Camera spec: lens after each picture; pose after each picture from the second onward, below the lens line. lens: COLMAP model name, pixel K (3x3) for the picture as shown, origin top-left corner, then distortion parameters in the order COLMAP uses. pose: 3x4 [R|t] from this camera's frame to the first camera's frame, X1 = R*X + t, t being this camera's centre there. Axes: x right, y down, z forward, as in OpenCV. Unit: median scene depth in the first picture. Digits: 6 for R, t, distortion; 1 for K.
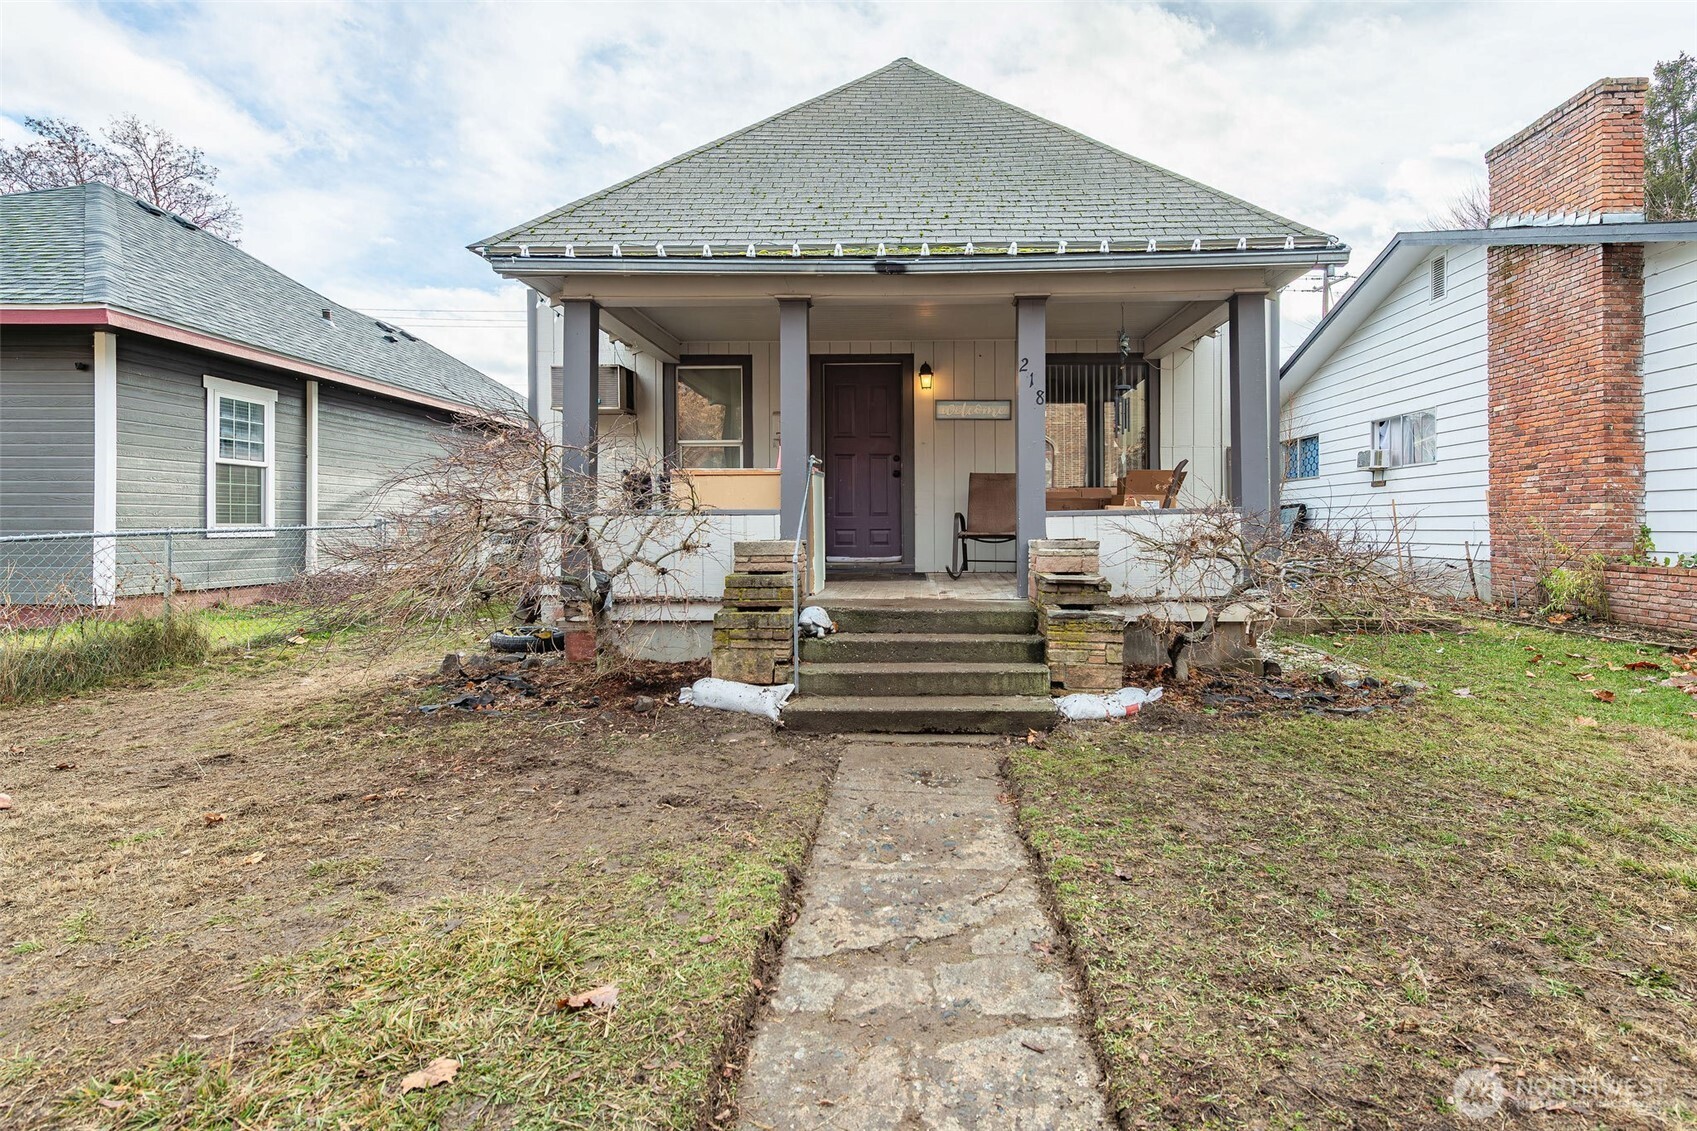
lens RADIAL K [[850.6, 0, 853.4], [0, 850.6, 522.9], [0, 0, 1]] dist [0.017591, 0.000054]
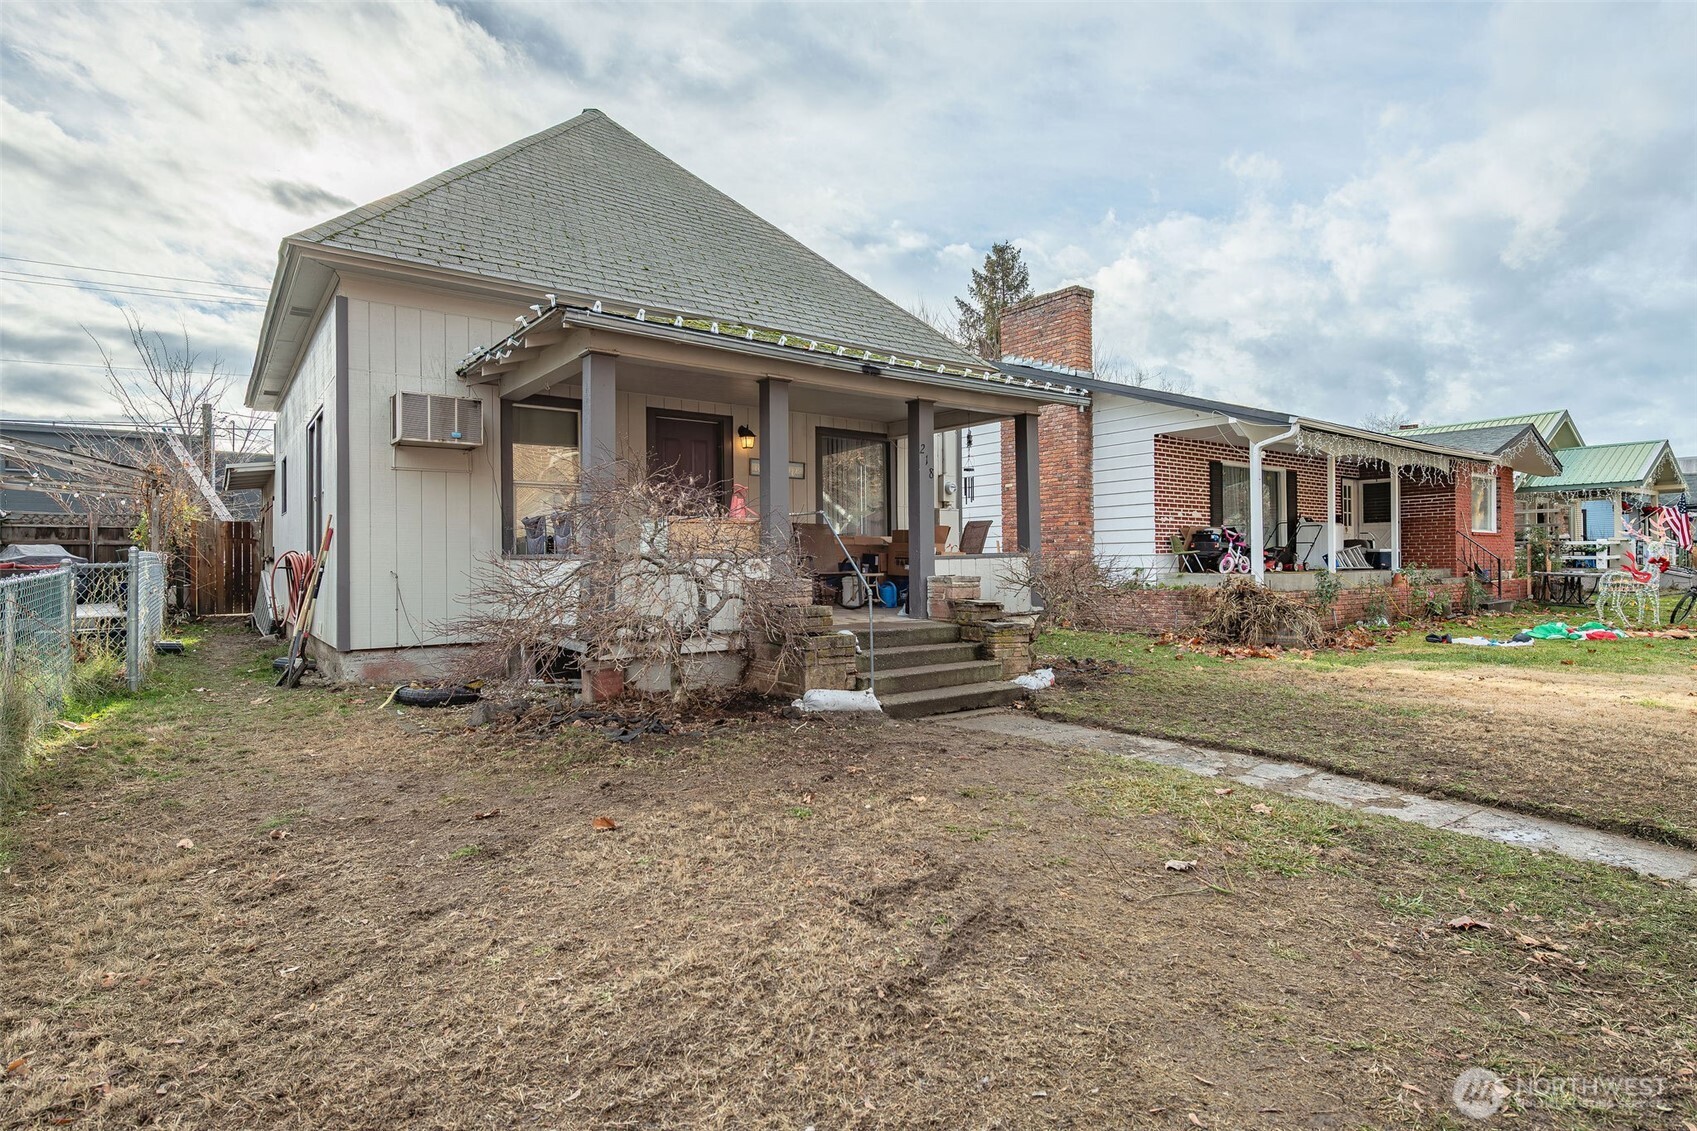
lens RADIAL K [[882.8, 0, 848.5], [0, 882.8, 565.5], [0, 0, 1]] dist [0.019069, 0.000013]
pose [[0.785462, -0.004273, 0.618895, -0.565755], [0.002280, 0.999989, 0.004010, -0.002979], [-0.618905, -0.001739, 0.785464, -0.031097]]
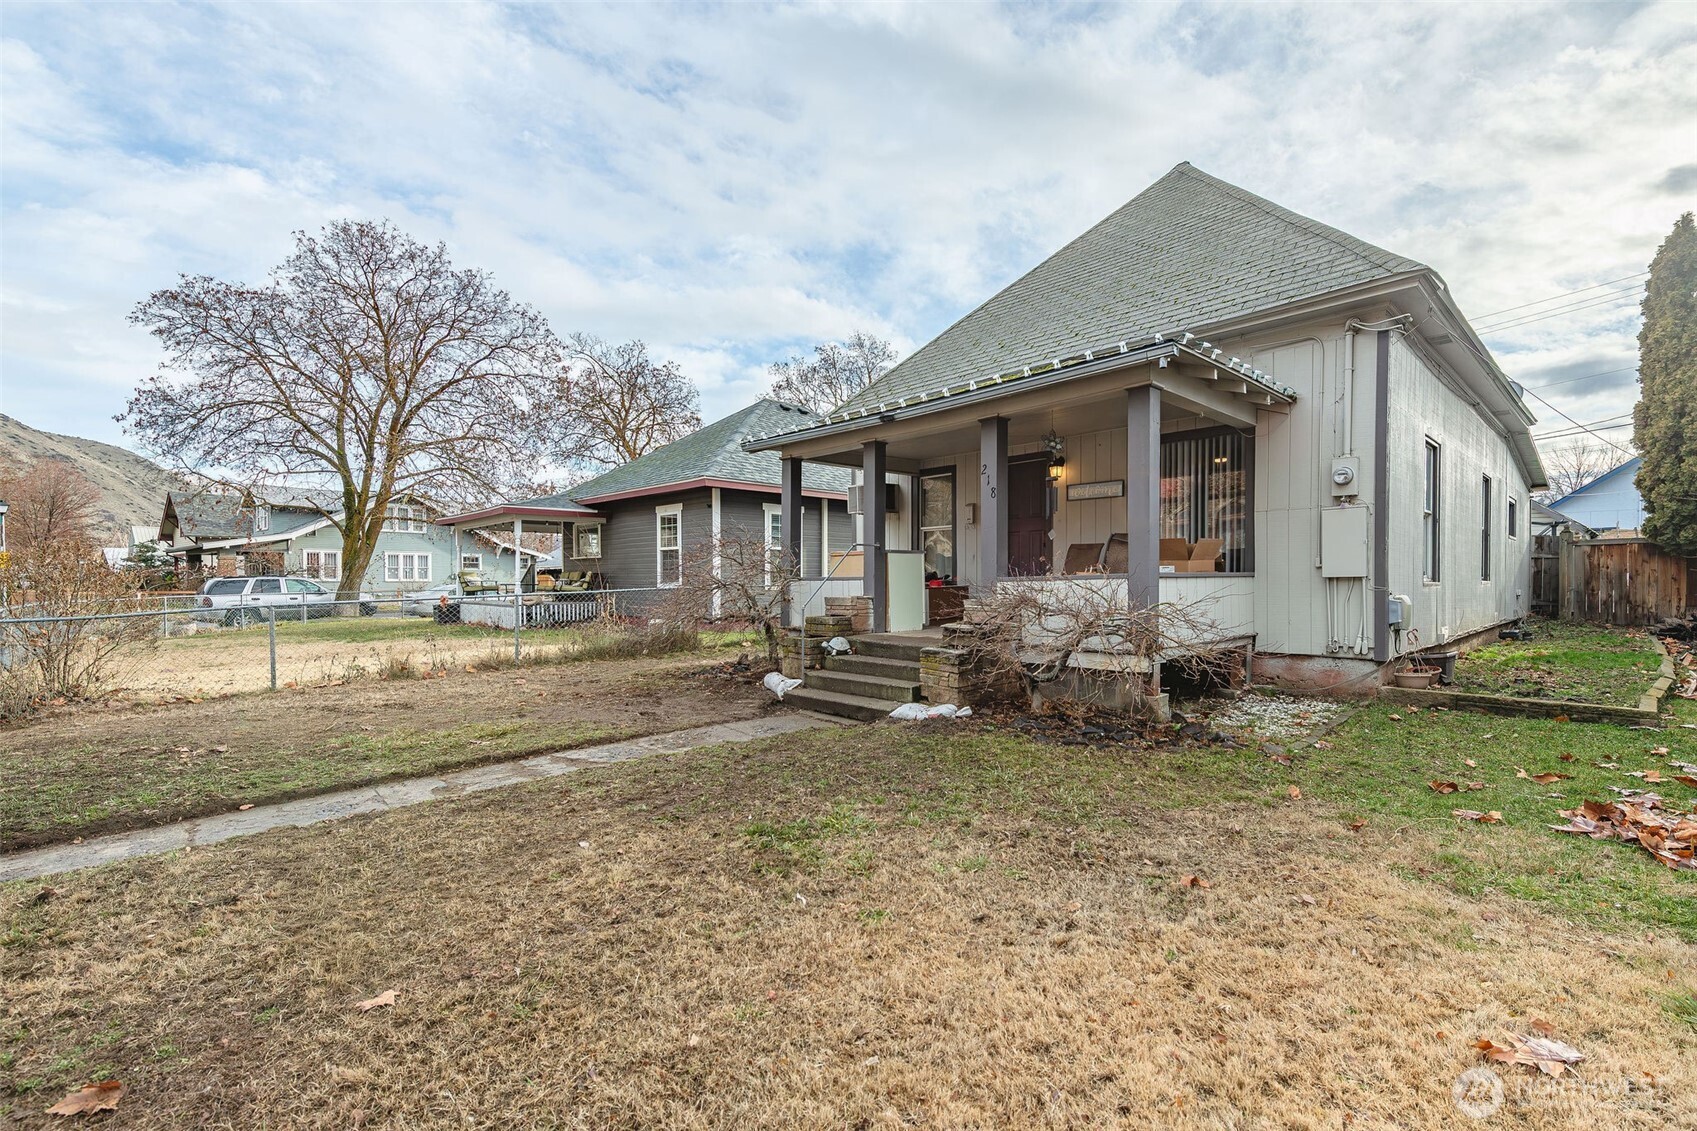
lens RADIAL K [[727.6, 0, 847.7], [0, 727.6, 585.2], [0, 0, 1]] dist [0.000121, -0.000013]
pose [[0.706500, 0.003152, -0.707706, 0.626362], [0.004558, 0.999949, 0.009003, -0.009102], [0.707699, -0.009587, 0.706449, 0.019710]]
